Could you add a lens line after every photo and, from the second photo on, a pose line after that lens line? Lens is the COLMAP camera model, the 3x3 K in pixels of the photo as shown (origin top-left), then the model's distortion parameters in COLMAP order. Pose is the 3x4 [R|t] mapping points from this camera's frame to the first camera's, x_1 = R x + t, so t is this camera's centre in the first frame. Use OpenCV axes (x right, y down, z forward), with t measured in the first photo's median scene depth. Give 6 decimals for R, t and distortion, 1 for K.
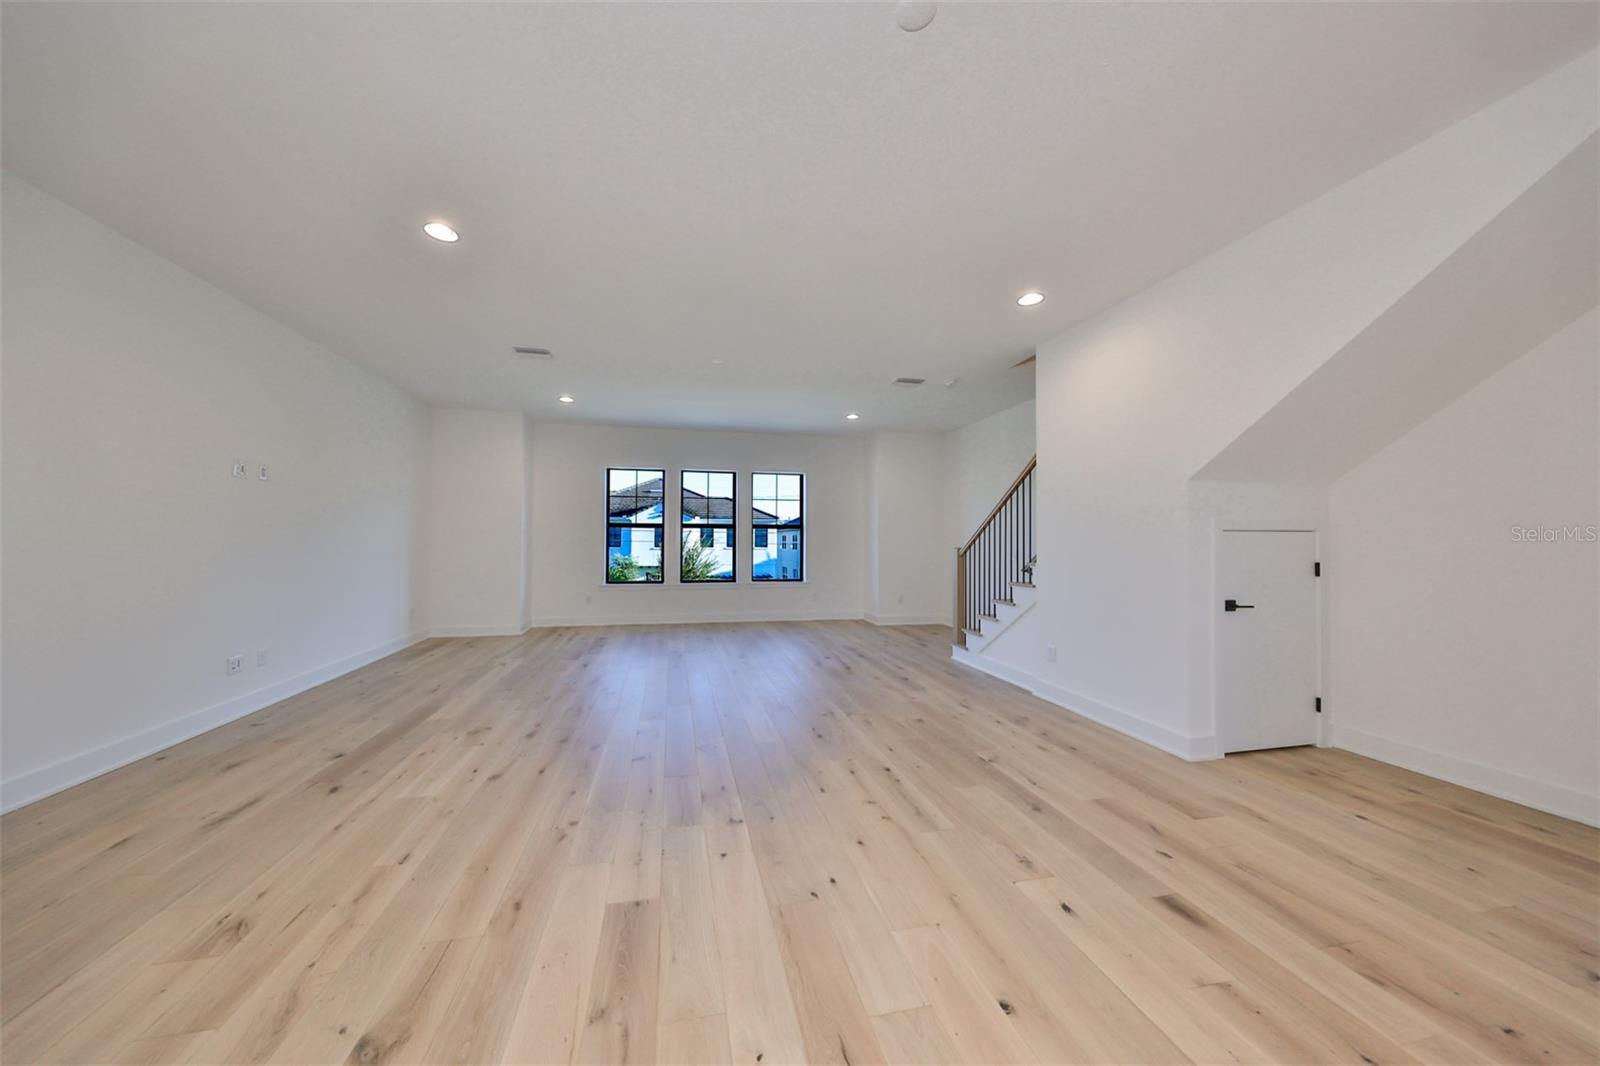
lens RADIAL K [[496.6, 0, 790.9], [0, 496.6, 539.6], [0, 0, 1]] dist [0.000341, 0.000023]
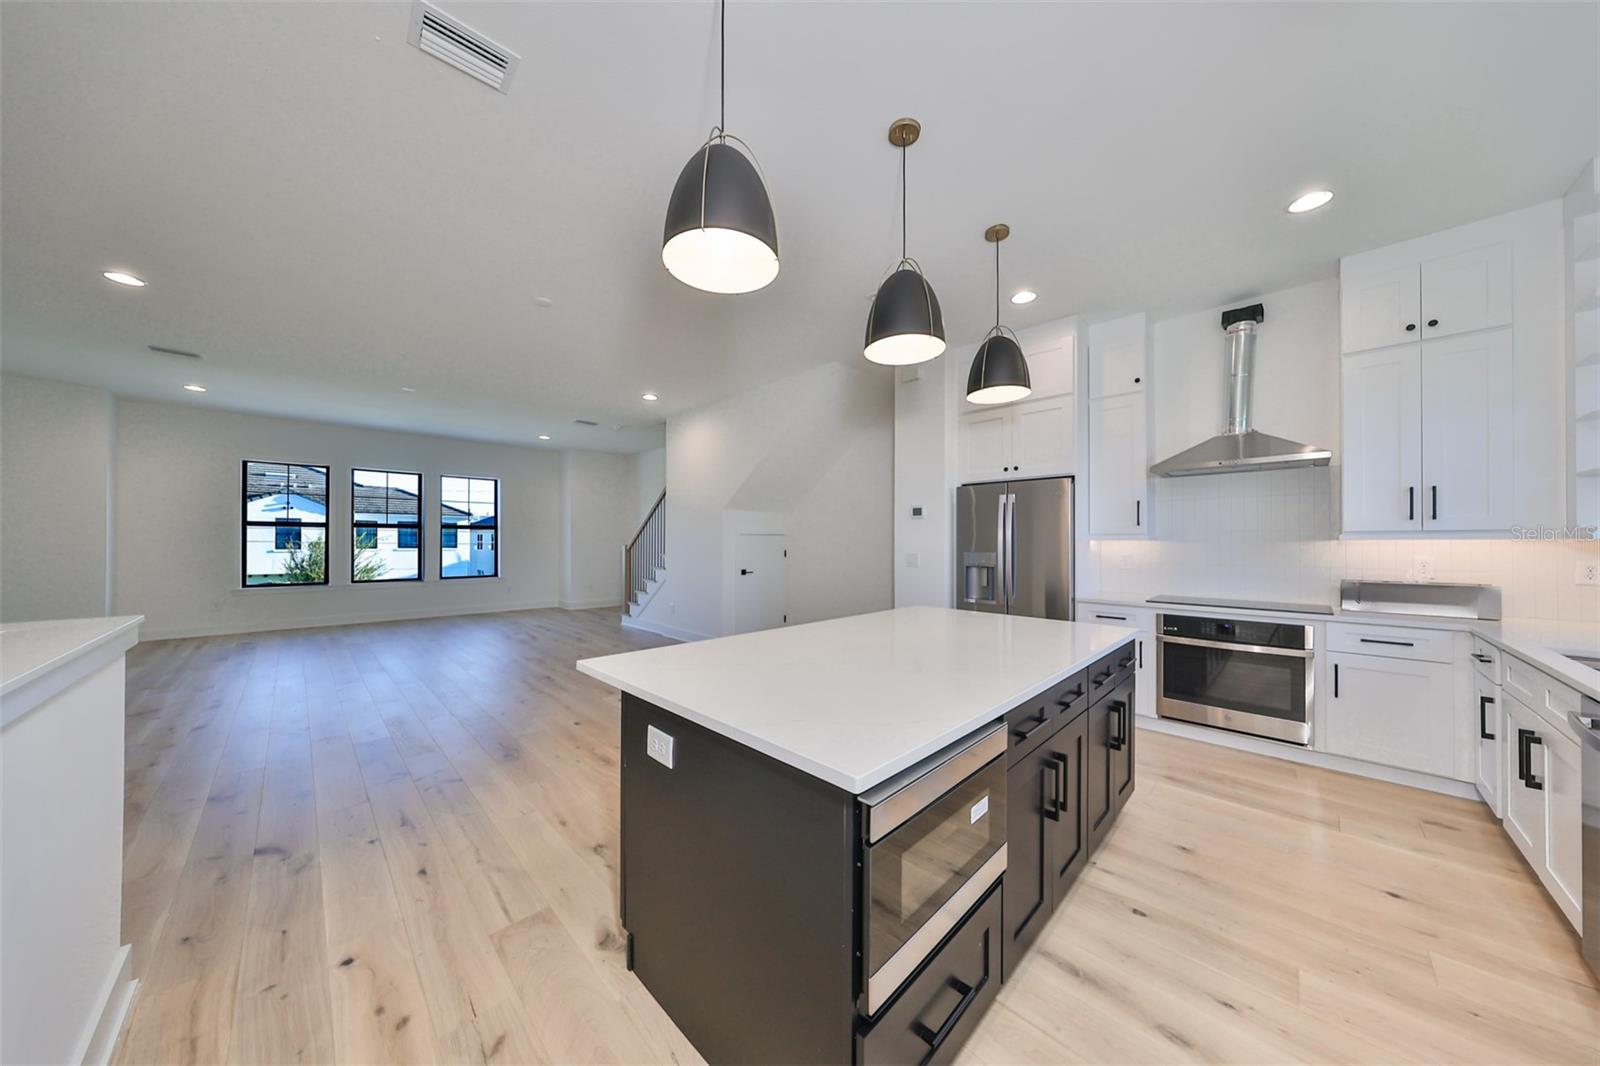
lens RADIAL K [[500.7, 0, 806.4], [0, 500.7, 540.9], [0, 0, 1]] dist [-0.000478, -0.000061]
pose [[0.845807, -0.002967, 0.533480, 0.012314], [0.000961, 0.999991, 0.004037, 0.000077], [-0.533488, -0.002902, 0.845803, -0.345866]]
